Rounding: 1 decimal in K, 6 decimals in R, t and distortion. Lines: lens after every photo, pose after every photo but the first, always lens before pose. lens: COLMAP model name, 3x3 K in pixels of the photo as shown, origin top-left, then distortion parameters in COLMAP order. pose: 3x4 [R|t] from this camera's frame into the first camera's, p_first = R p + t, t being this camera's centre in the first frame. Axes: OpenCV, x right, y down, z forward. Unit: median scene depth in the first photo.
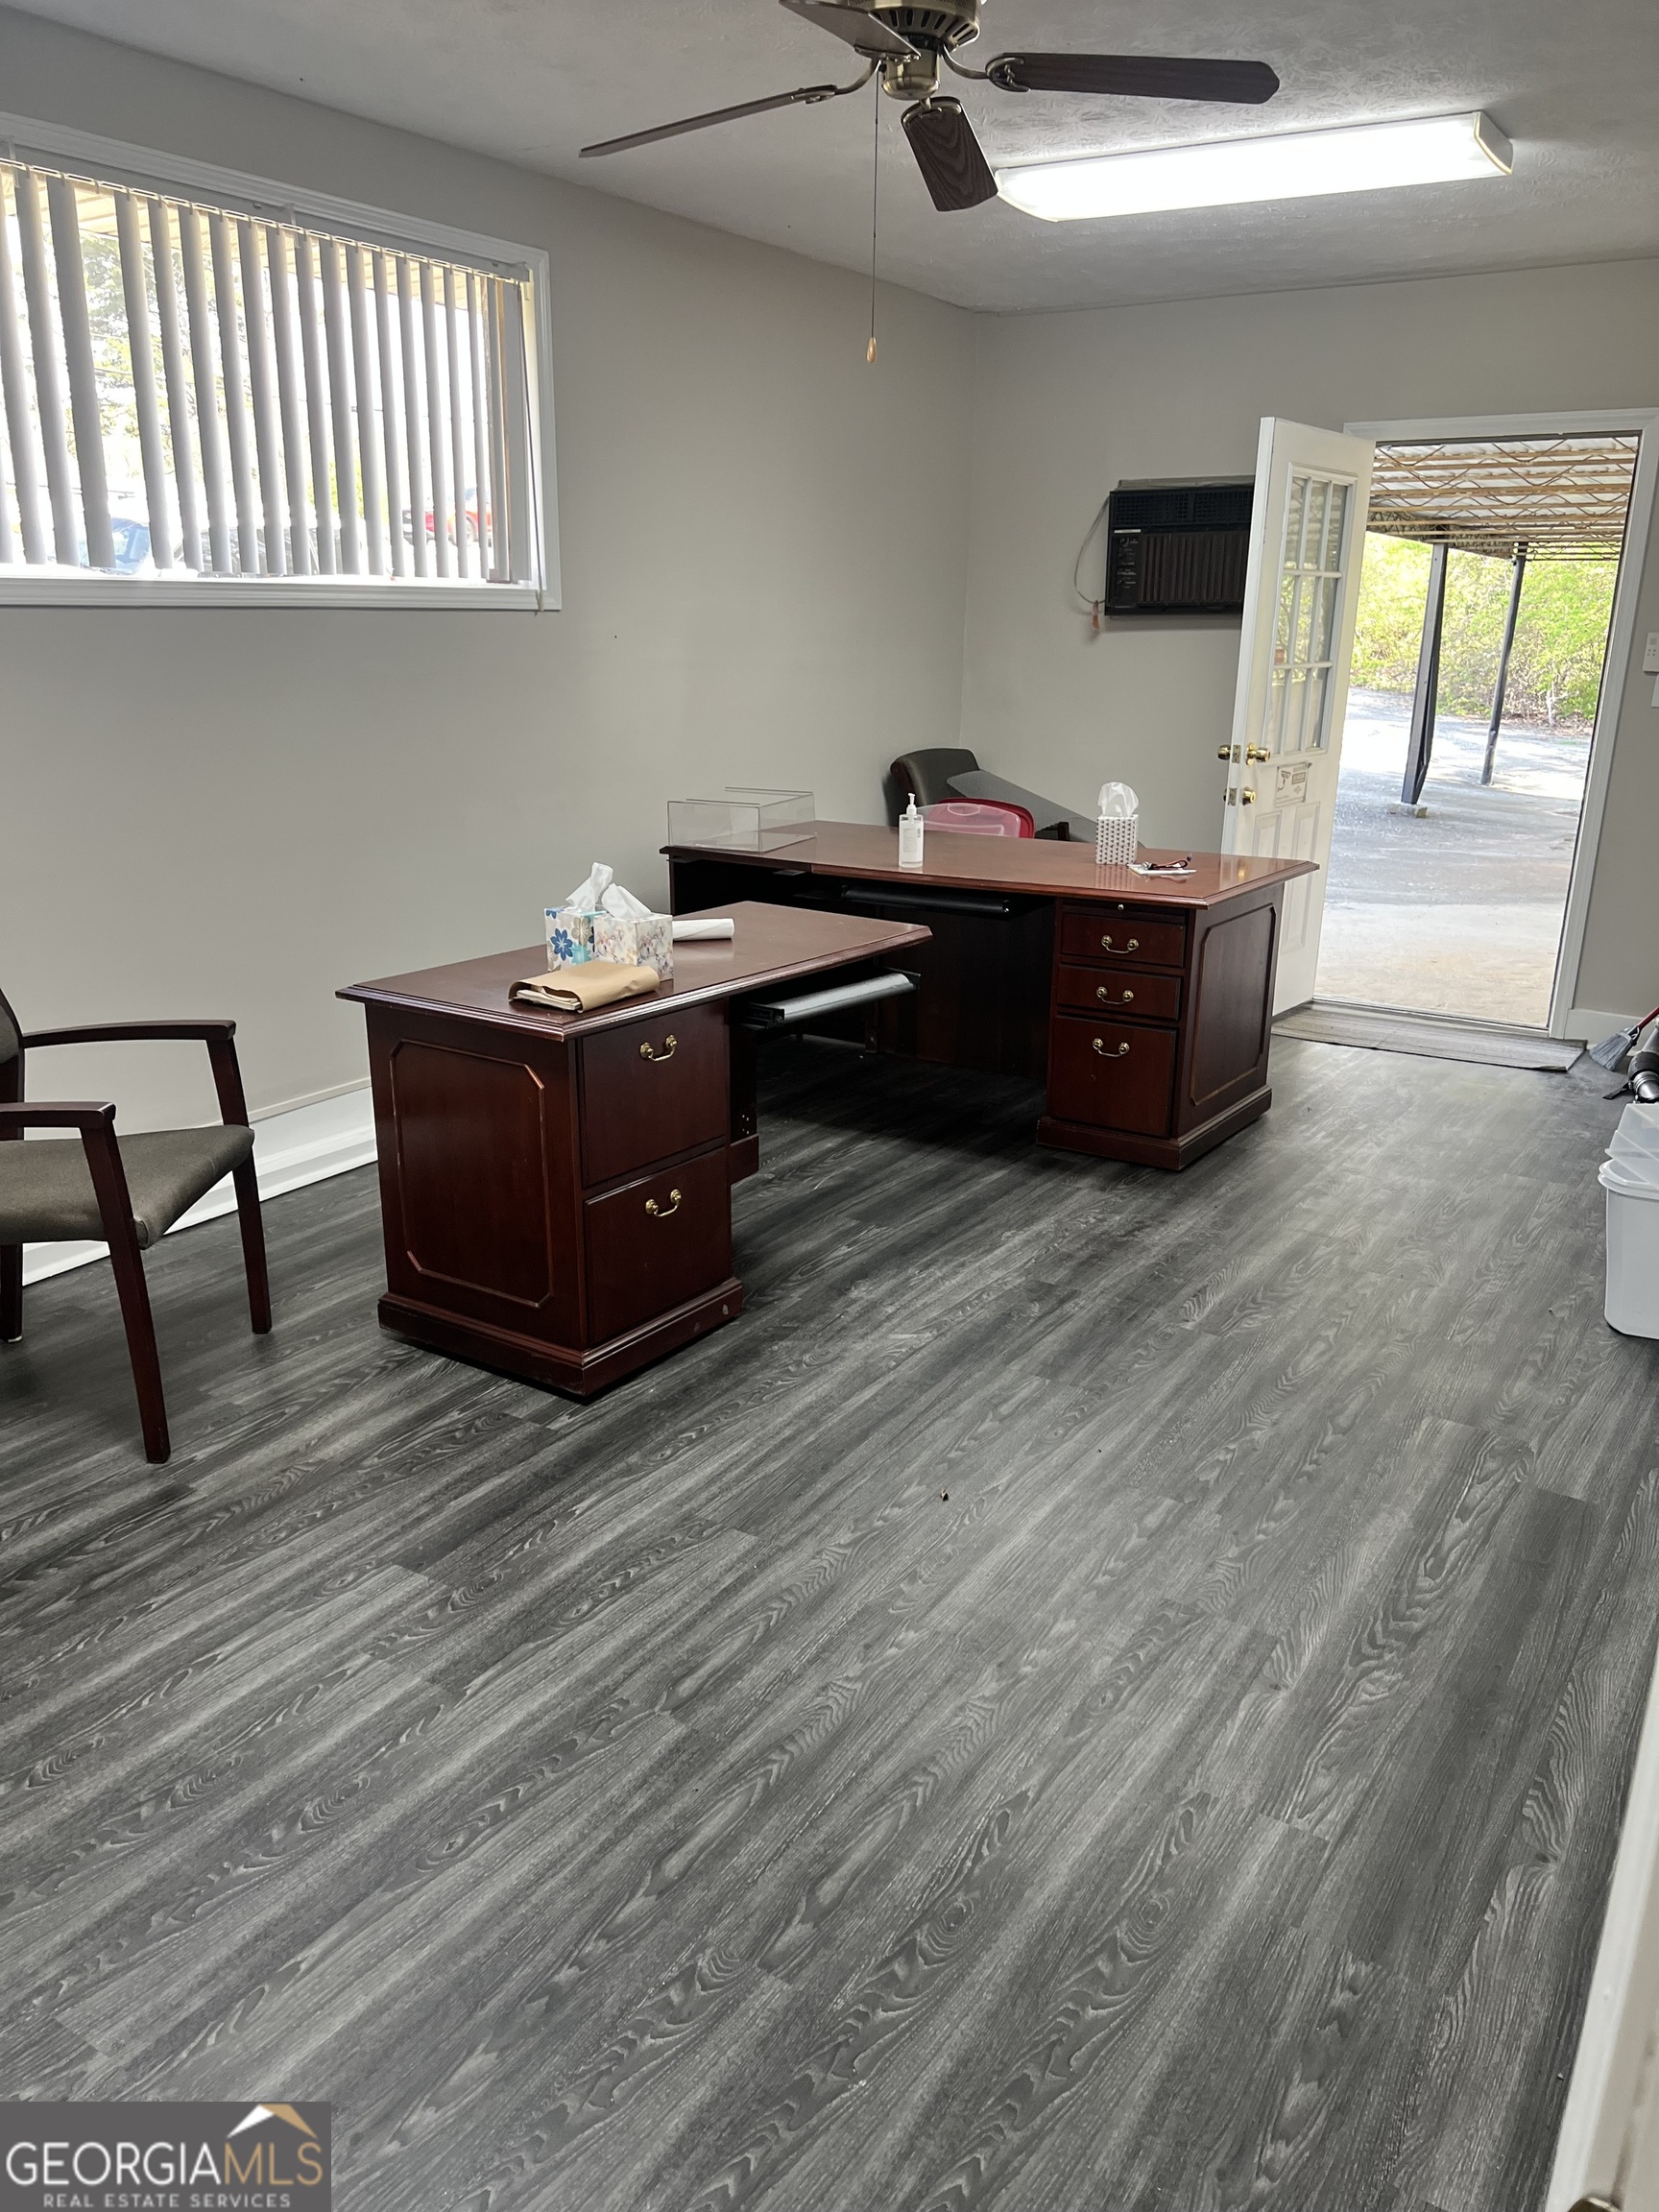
lens RADIAL K [[1645.5, 0, 830.7], [0, 1645.5, 1110.9], [0, 0, 1]] dist [-0.001210, 0.000320]
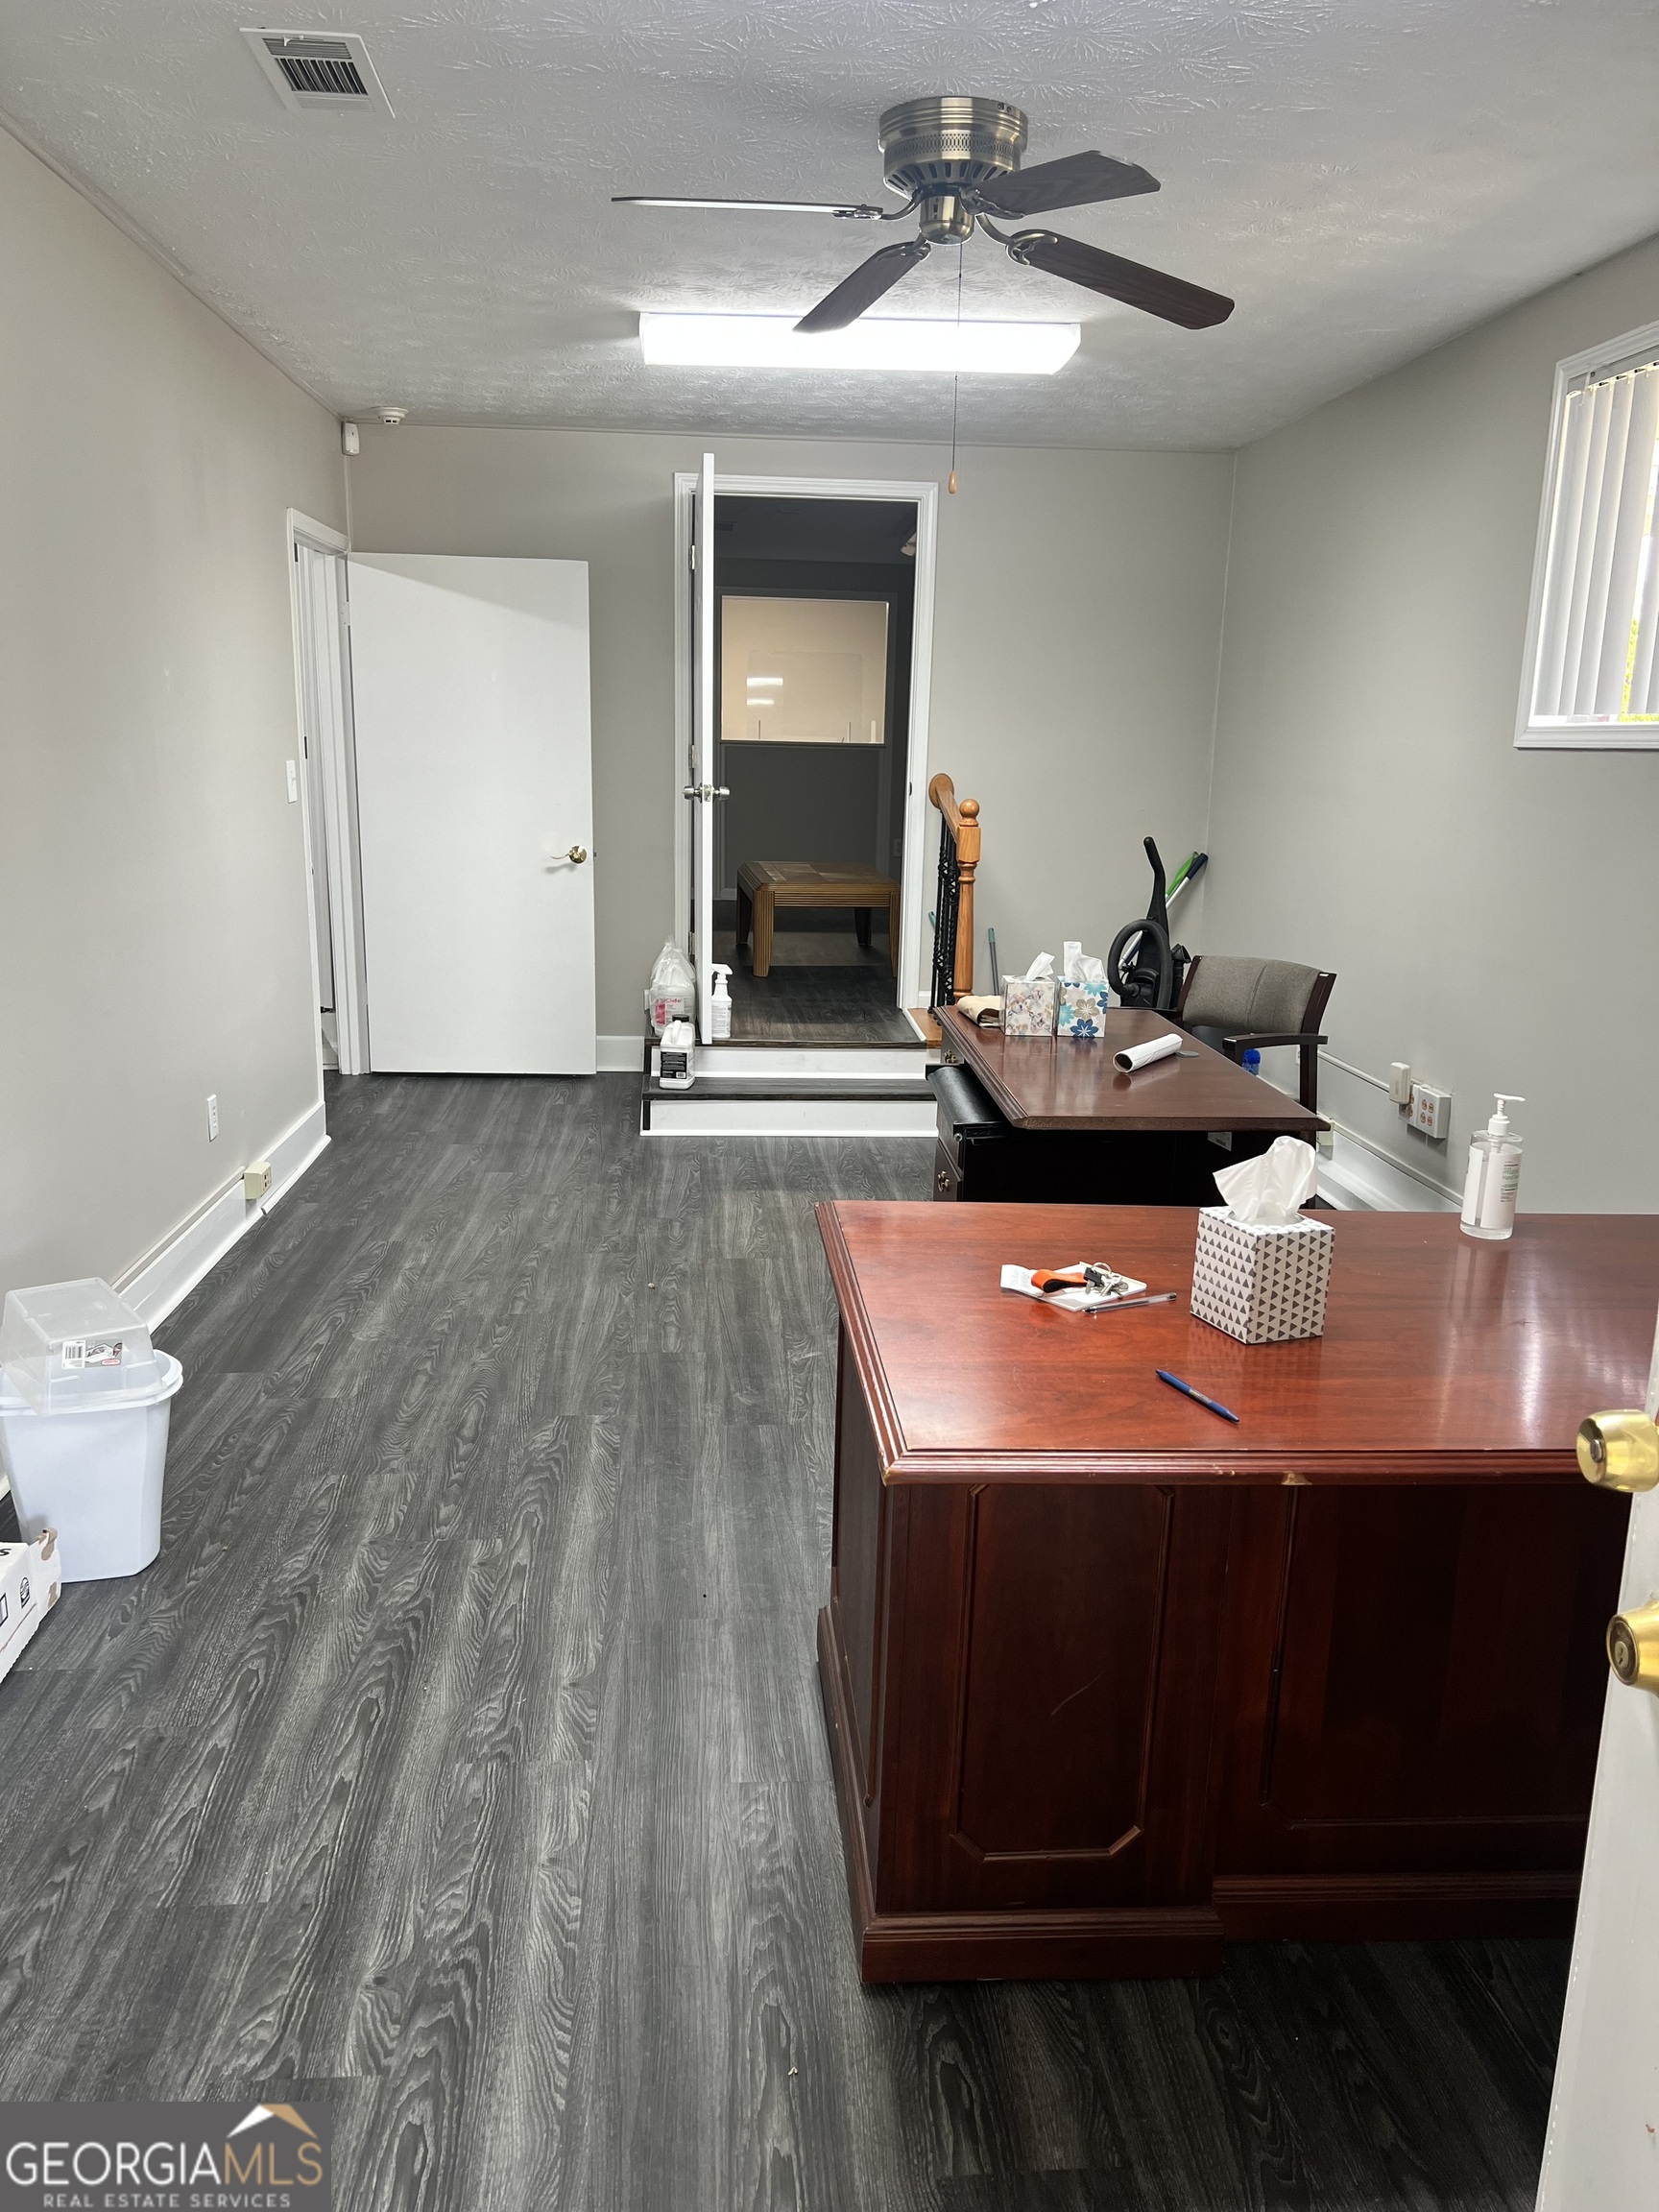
lens RADIAL K [[1645.5, 0, 826.0], [0, 1645.5, 1108.8], [0, 0, 1]] dist [-0.001210, 0.000320]
pose [[-0.785616, 0.106034, -0.609560, 0.901401], [-0.218816, 0.873919, 0.434034, -0.639690], [0.578729, 0.474365, -0.663363, 2.142418]]
